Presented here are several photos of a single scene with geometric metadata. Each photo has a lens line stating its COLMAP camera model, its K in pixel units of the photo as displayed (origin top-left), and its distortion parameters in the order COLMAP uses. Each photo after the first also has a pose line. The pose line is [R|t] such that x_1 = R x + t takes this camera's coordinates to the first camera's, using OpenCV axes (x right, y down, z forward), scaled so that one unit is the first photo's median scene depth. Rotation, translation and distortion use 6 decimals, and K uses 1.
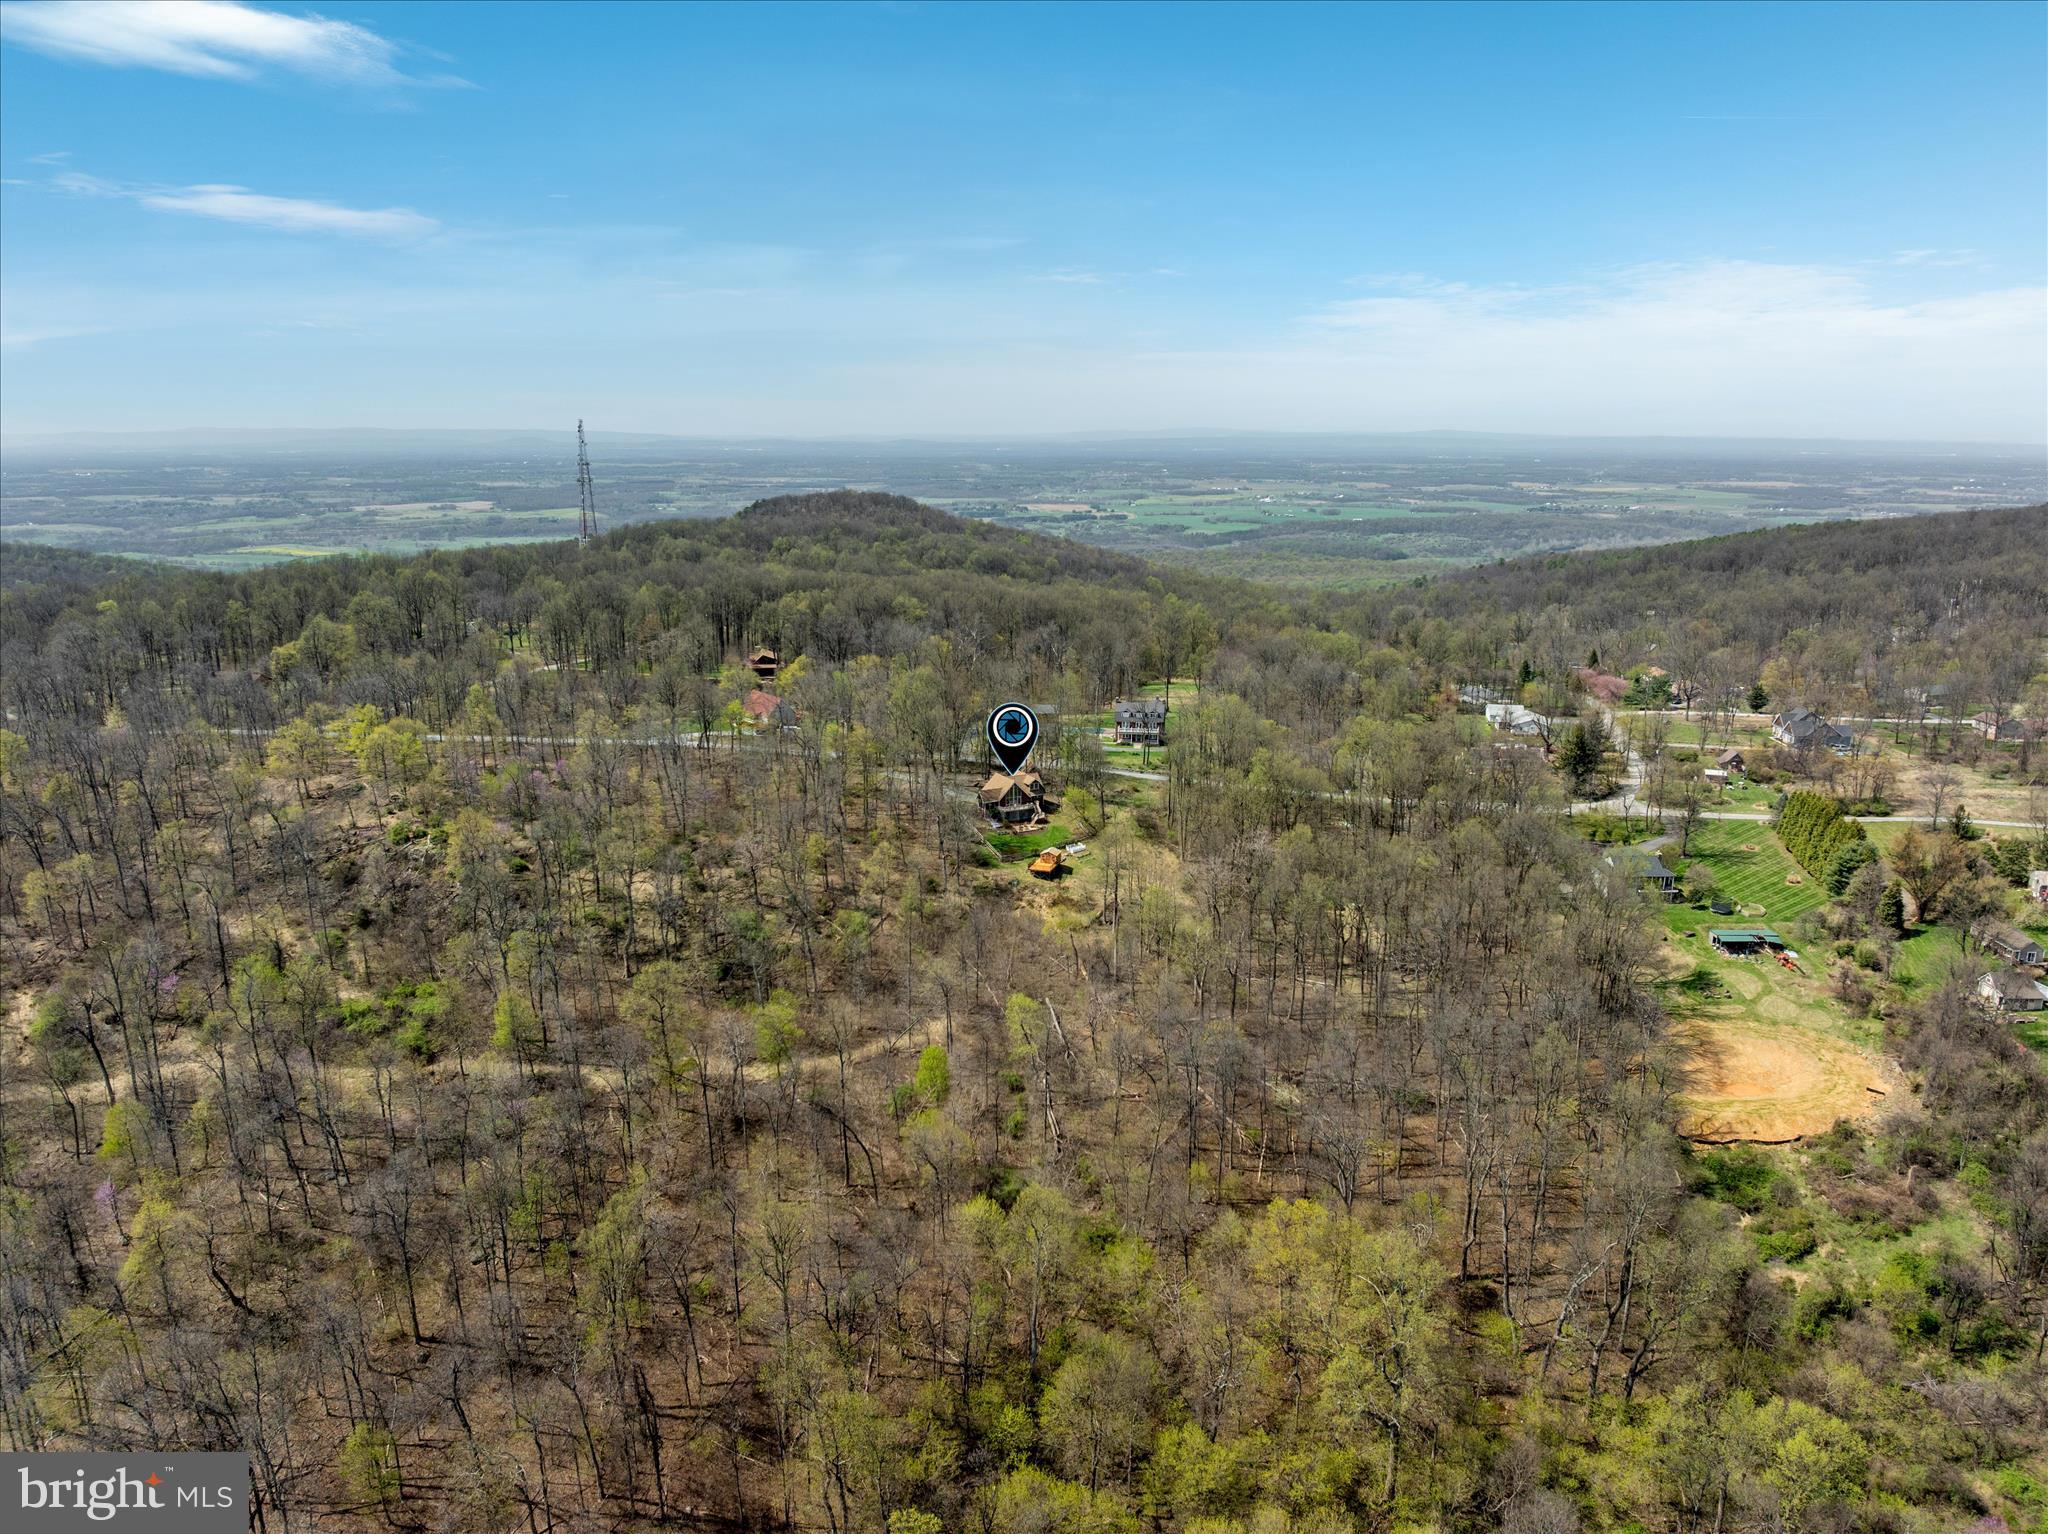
lens RADIAL K [[1455.0, 0, 1024.0], [0, 1455.0, 767.0], [0, 0, 1]] dist [-0.008598, -0.060426]
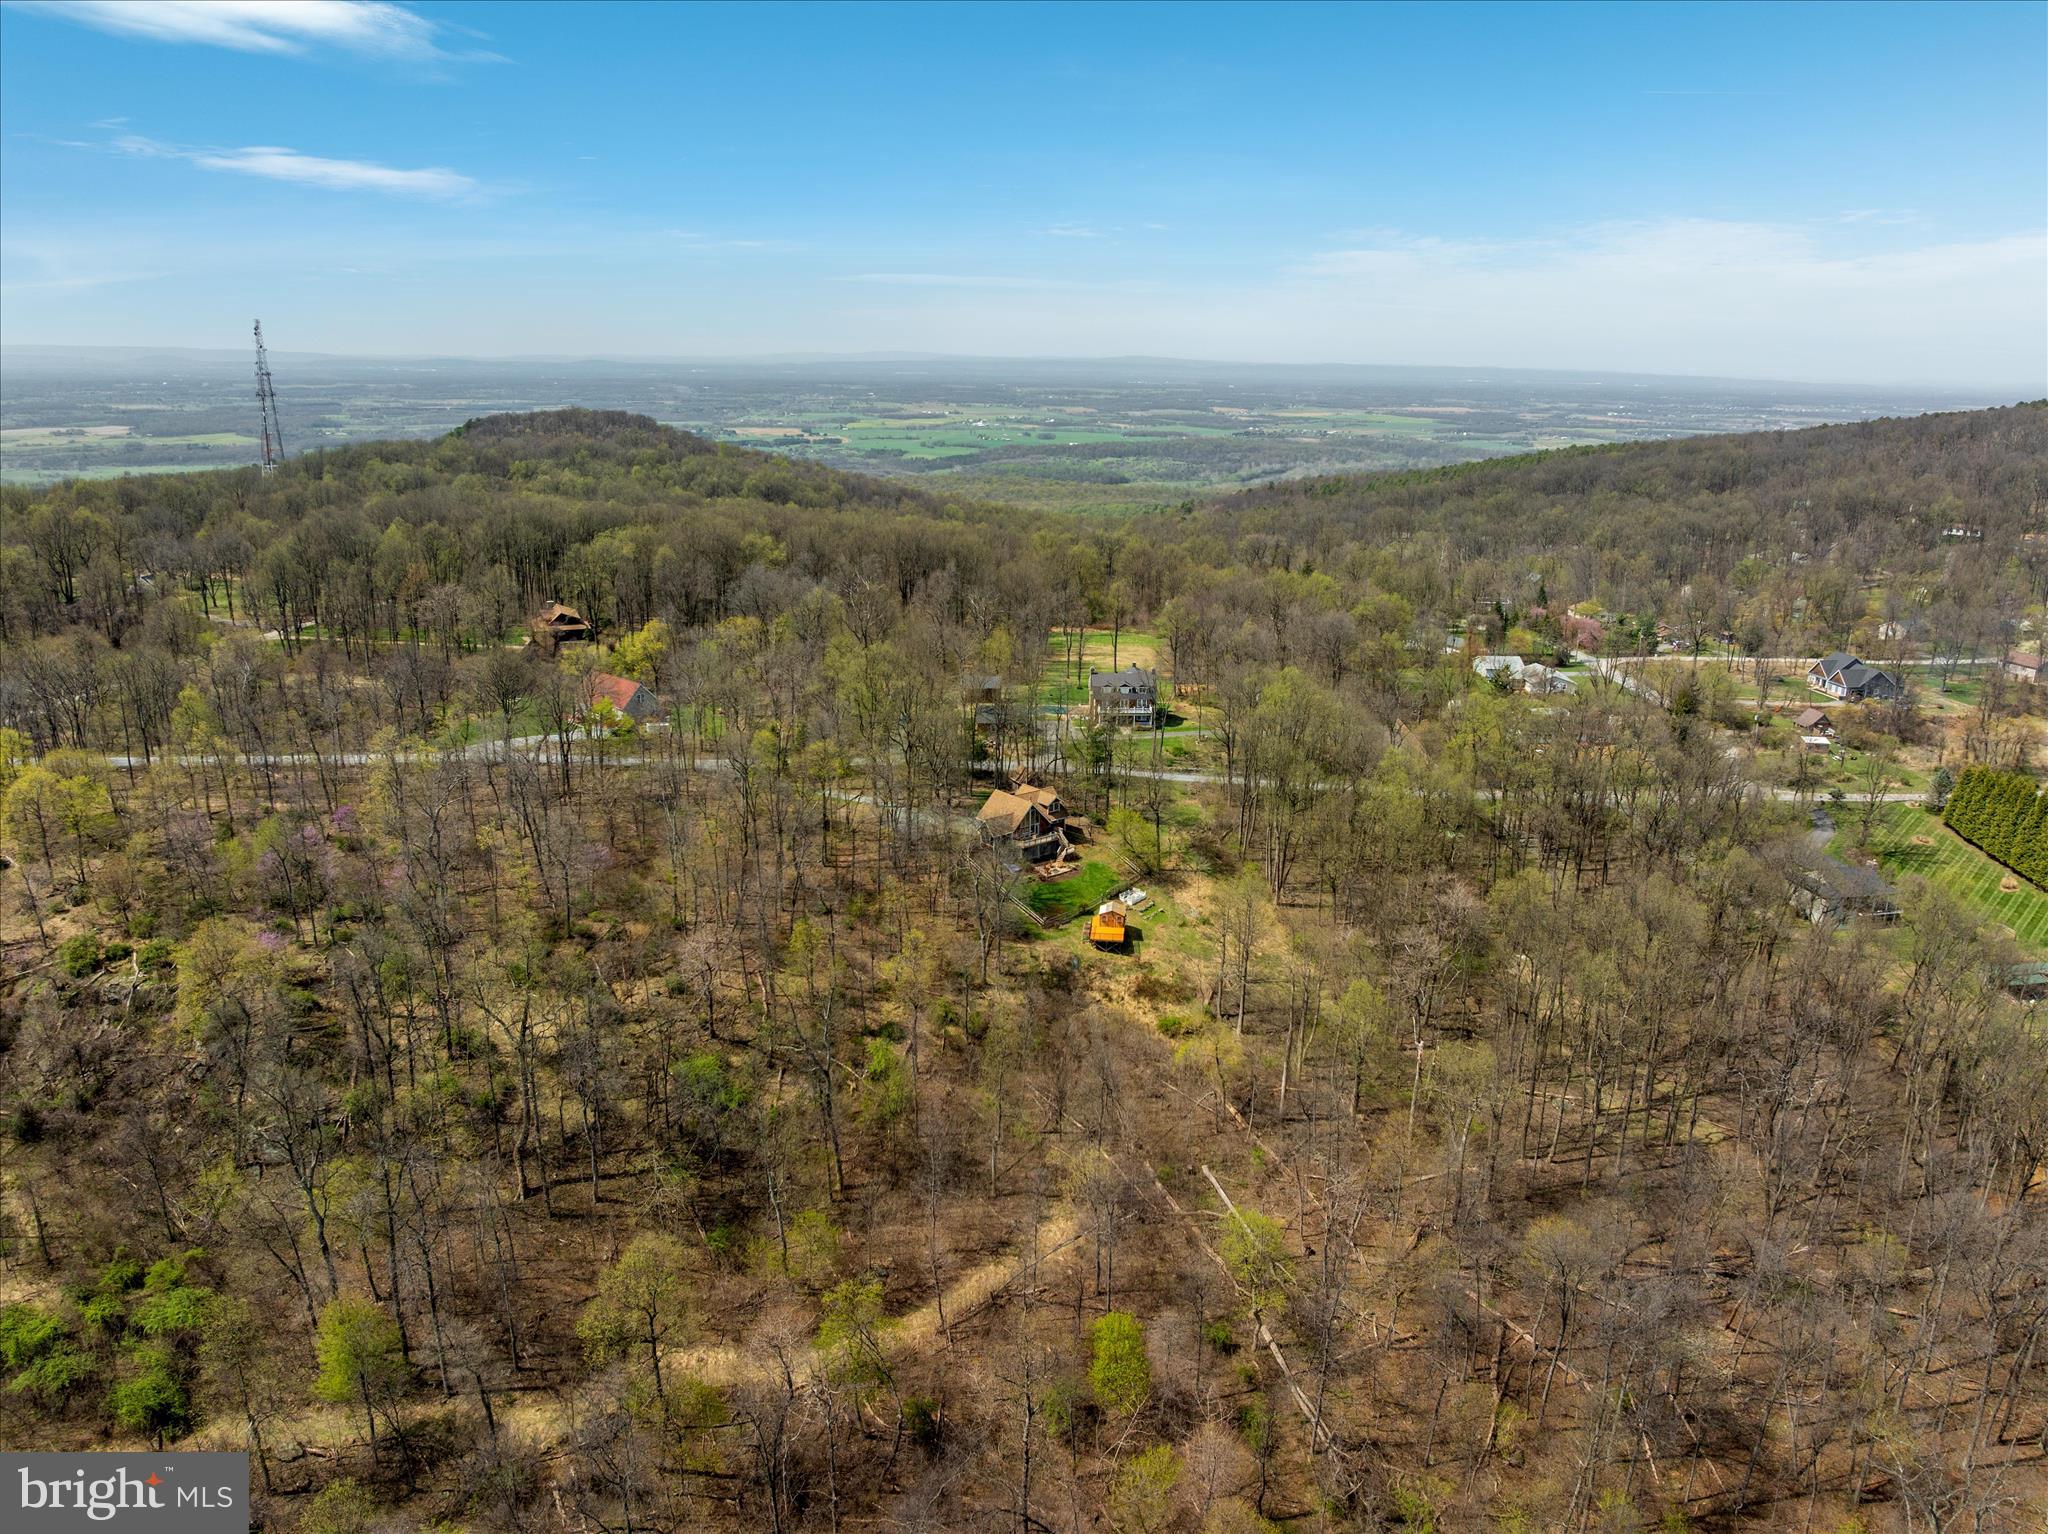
lens RADIAL K [[1456.0, 0, 1024.0], [0, 1456.0, 767.0], [0, 0, 1]] dist [-0.043675, 0.018678]
pose [[0.979748, -0.042471, 0.195681, -0.044640], [0.032642, 0.998051, 0.053186, -0.013631], [-0.197558, -0.045721, 0.979224, 0.096005]]
